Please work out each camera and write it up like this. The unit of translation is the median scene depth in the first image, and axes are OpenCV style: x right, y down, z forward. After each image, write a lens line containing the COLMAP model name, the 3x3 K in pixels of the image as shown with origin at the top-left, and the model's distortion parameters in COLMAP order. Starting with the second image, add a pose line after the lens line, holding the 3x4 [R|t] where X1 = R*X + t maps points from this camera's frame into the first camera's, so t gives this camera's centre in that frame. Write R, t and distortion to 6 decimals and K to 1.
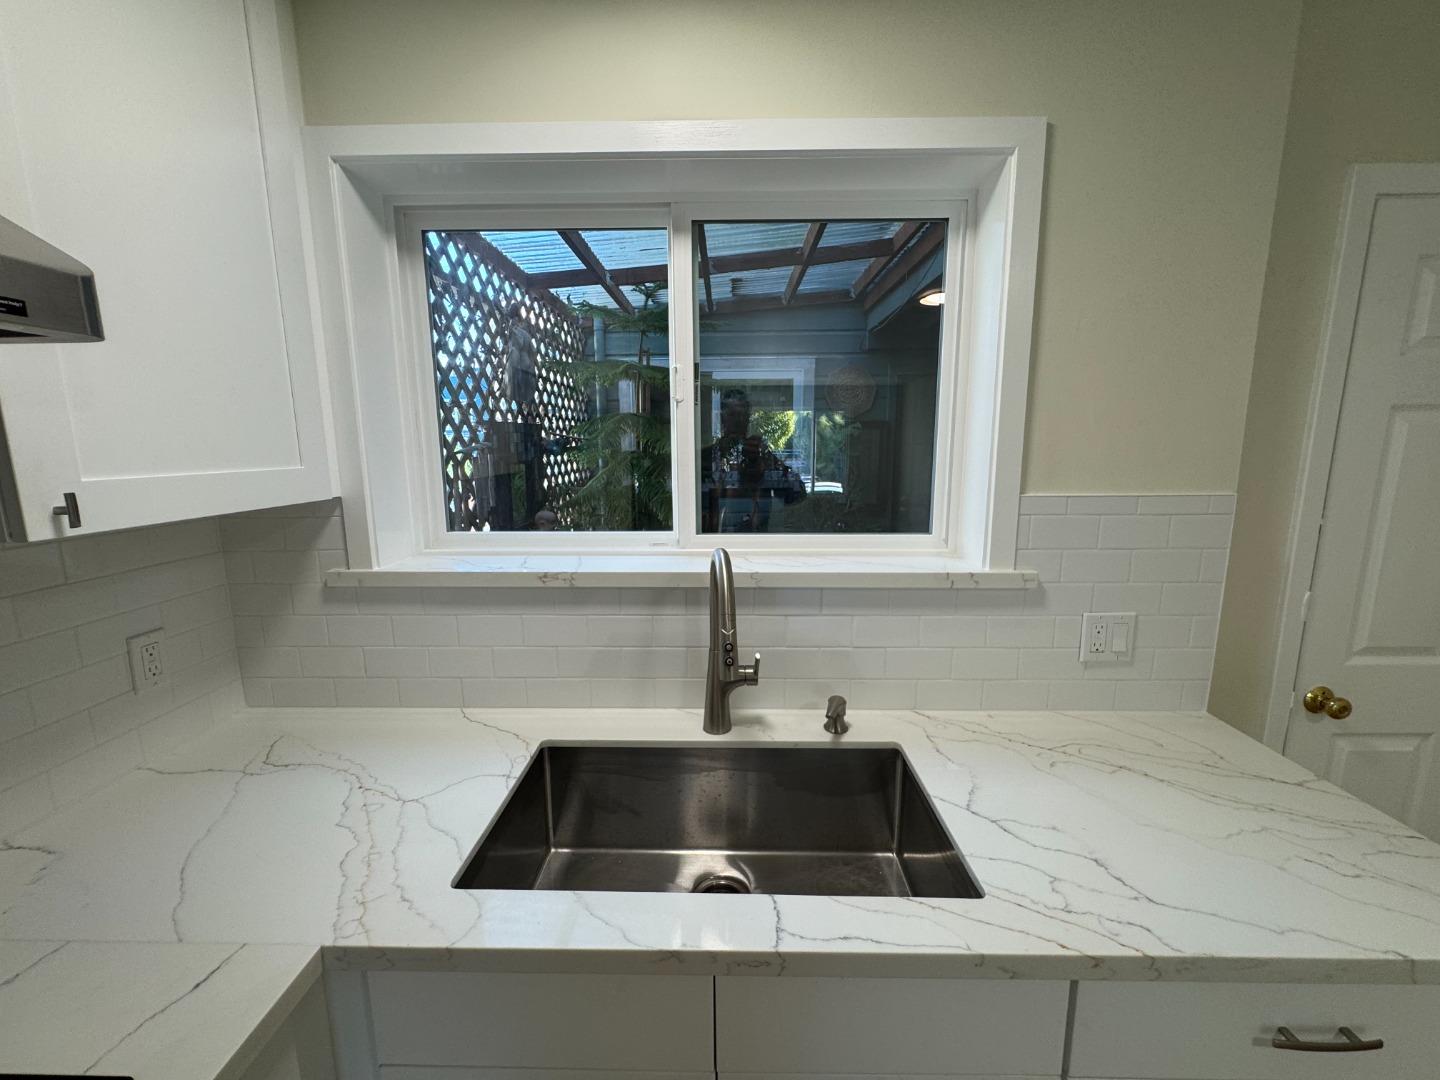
lens RADIAL K [[575.6, 0, 718.6], [0, 575.6, 537.5], [0, 0, 1]] dist [-0.004794, 0.001297]
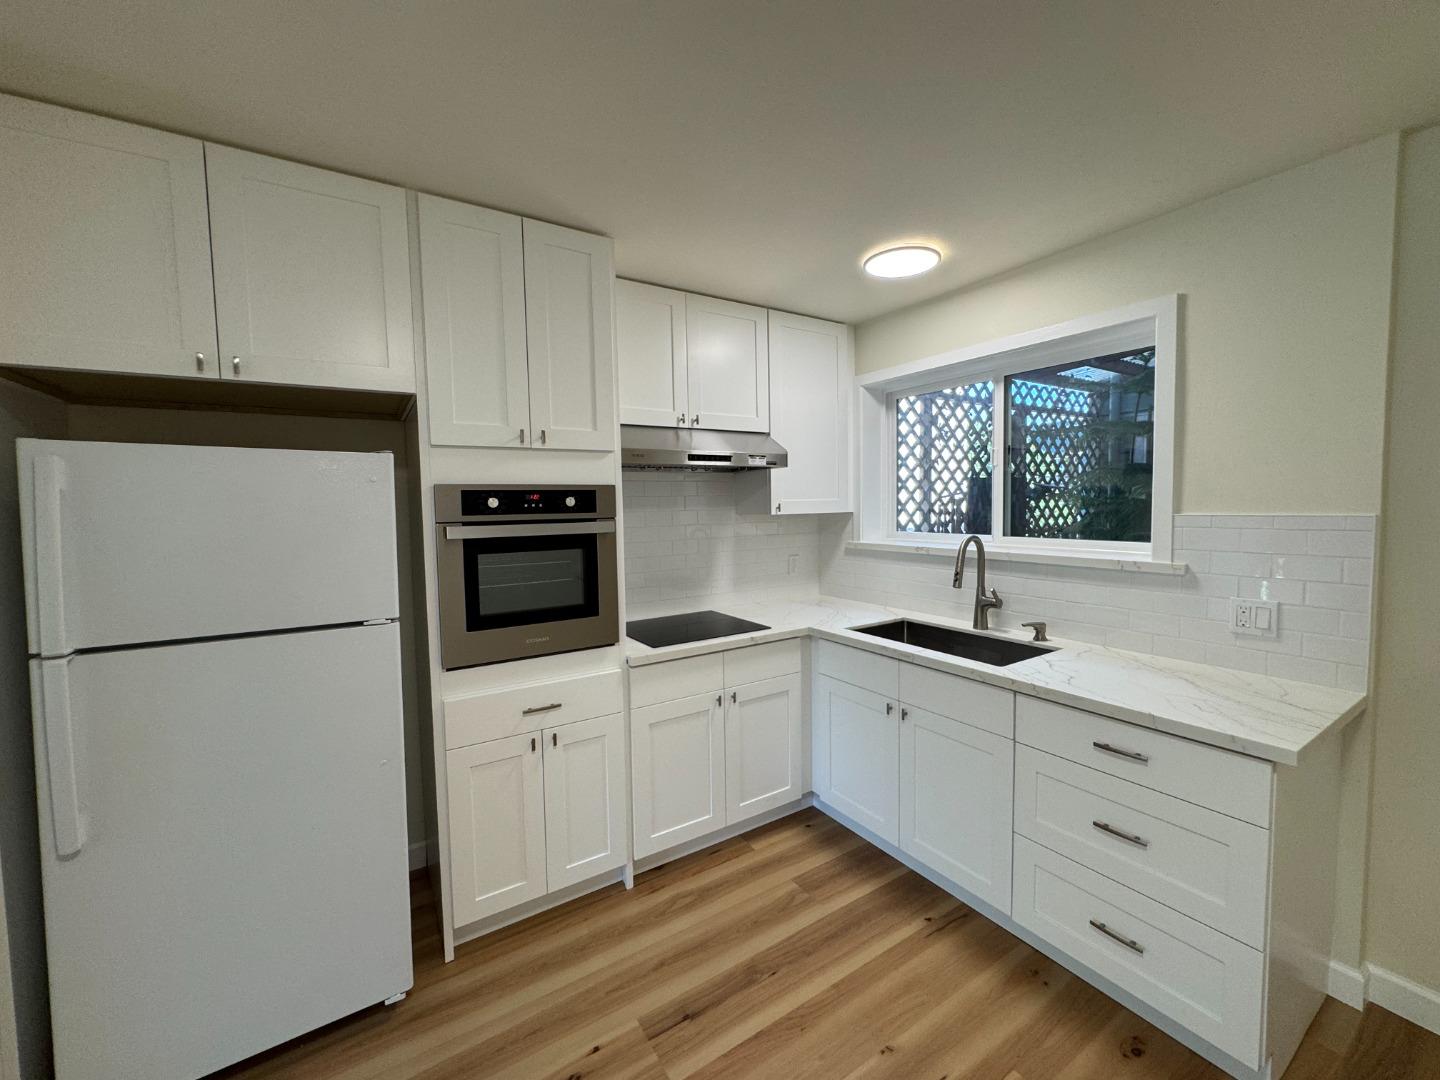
lens RADIAL K [[575.6, 0, 720.0], [0, 575.6, 537.4], [0, 0, 1]] dist [-0.004794, 0.001297]
pose [[0.554894, 0.044819, -0.830713, 1.159067], [-0.121836, 0.992159, -0.027854, 0.186917], [0.822951, 0.116666, 0.556004, -0.903815]]
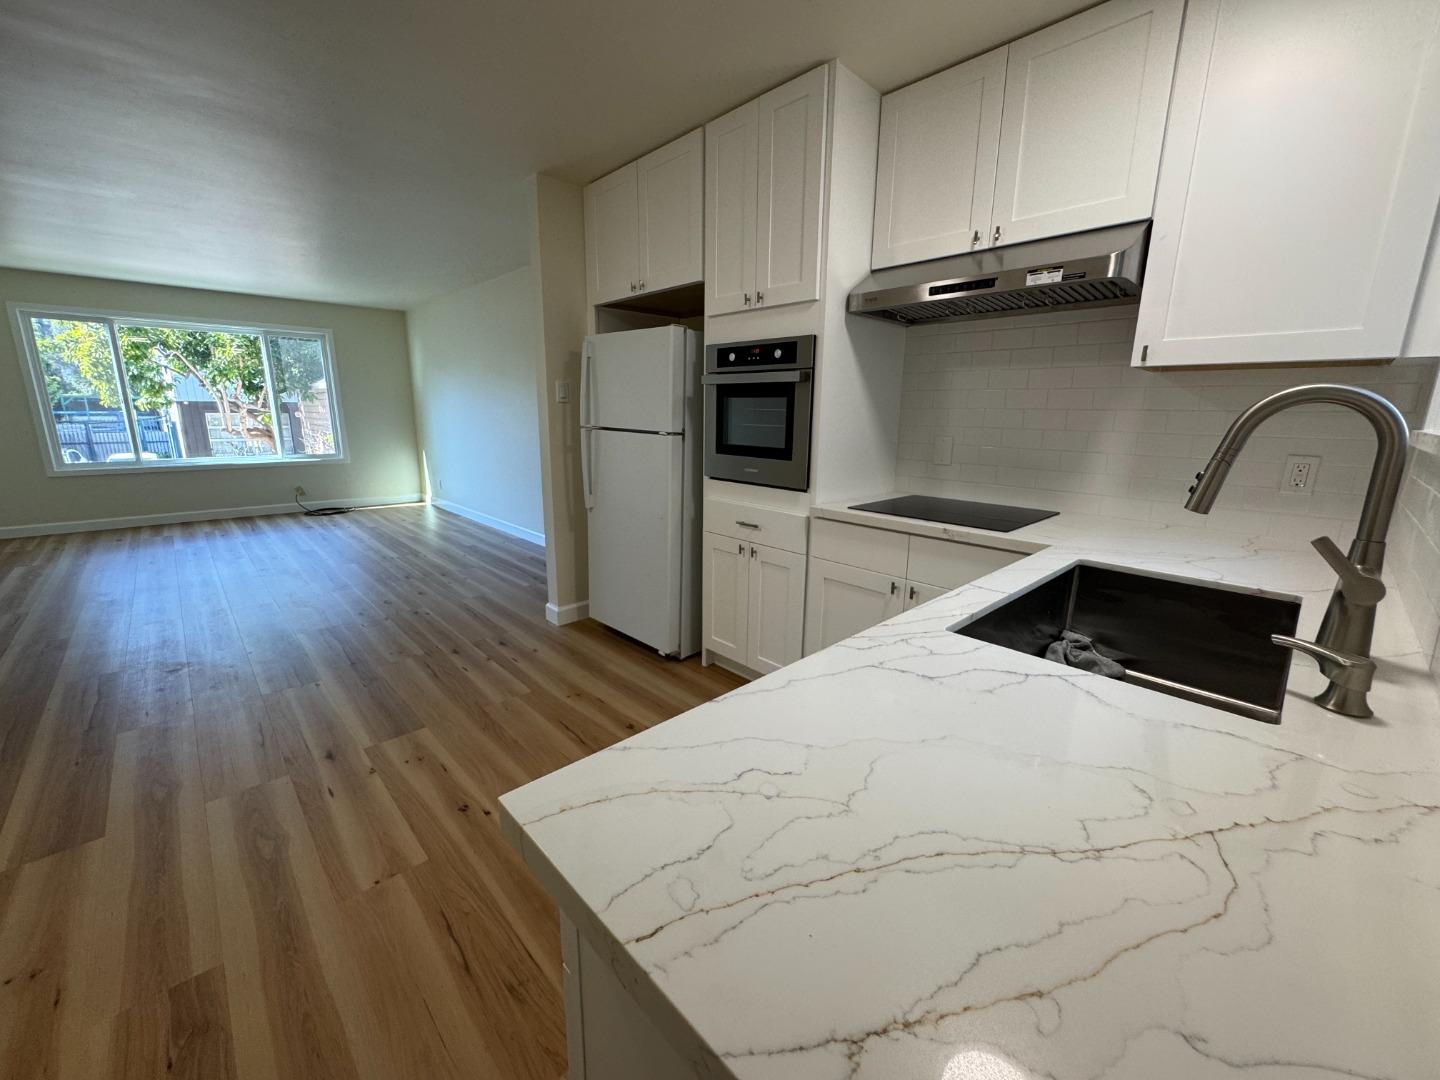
lens RADIAL K [[575.6, 0, 720.3], [0, 575.6, 536.6], [0, 0, 1]] dist [-0.004794, 0.001297]
pose [[-0.710665, 0.148330, -0.687716, 1.051052], [-0.124724, 0.935474, 0.330654, 0.054376], [0.692386, 0.320759, -0.646308, 0.898655]]
